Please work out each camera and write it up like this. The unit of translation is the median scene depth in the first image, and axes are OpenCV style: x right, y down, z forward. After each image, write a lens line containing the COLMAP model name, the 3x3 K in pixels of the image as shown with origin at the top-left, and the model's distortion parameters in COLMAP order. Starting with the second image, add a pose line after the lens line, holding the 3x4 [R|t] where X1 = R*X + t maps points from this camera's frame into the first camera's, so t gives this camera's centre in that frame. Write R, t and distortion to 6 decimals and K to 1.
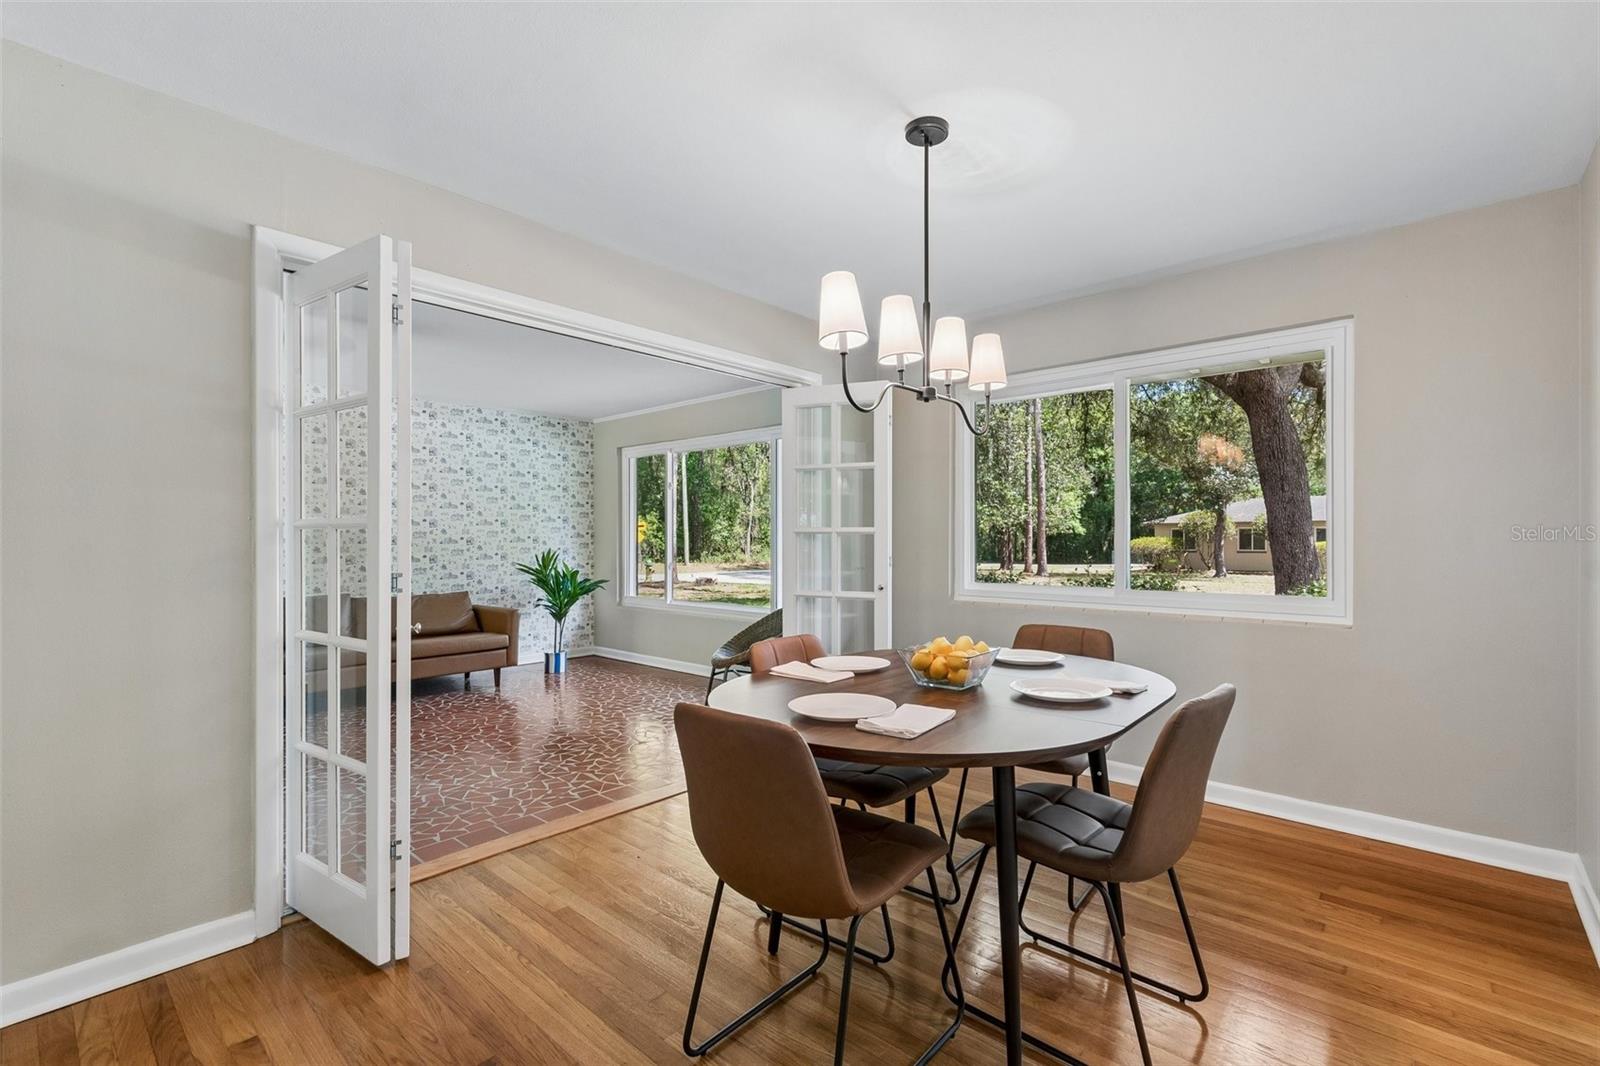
lens RADIAL K [[711.5, 0, 794.8], [0, 711.5, 539.2], [0, 0, 1]] dist [0.000252, 0.000014]
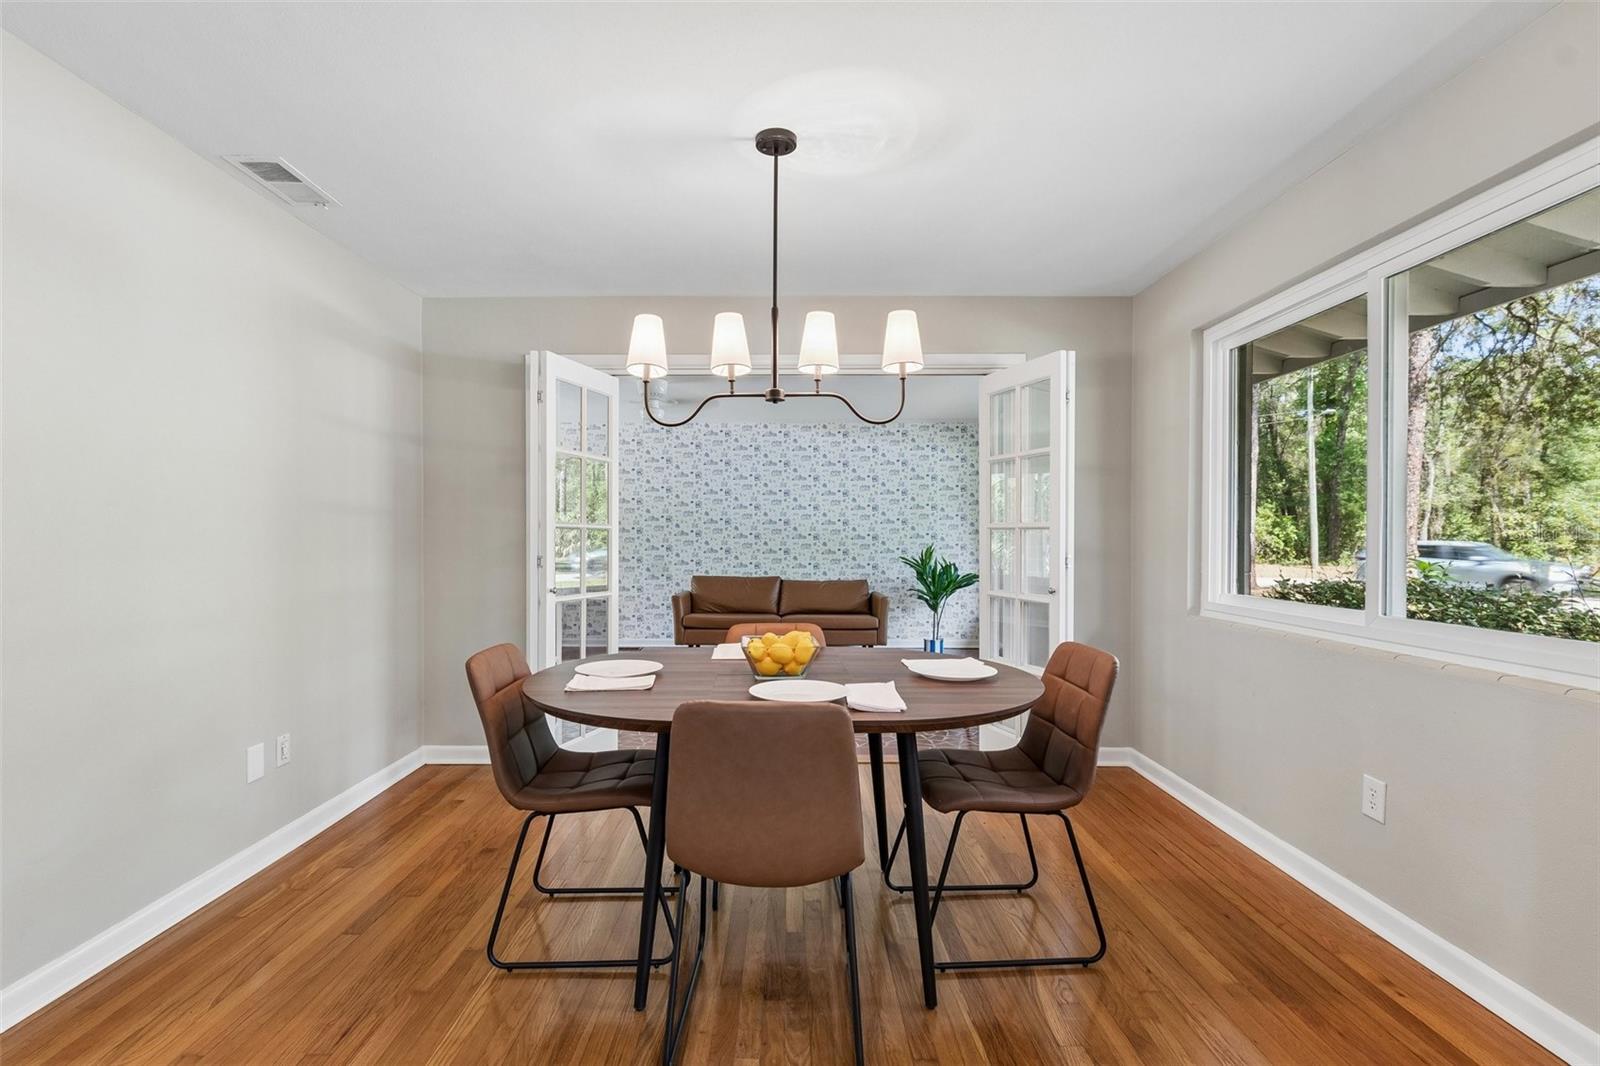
lens RADIAL K [[711.5, 0, 791.8], [0, 711.5, 535.1], [0, 0, 1]] dist [0.000252, 0.000014]
pose [[0.676035, 0.000208, -0.736869, 0.327967], [-0.001012, 0.999999, -0.000646, -0.000132], [0.736869, 0.001183, 0.676035, 0.106945]]
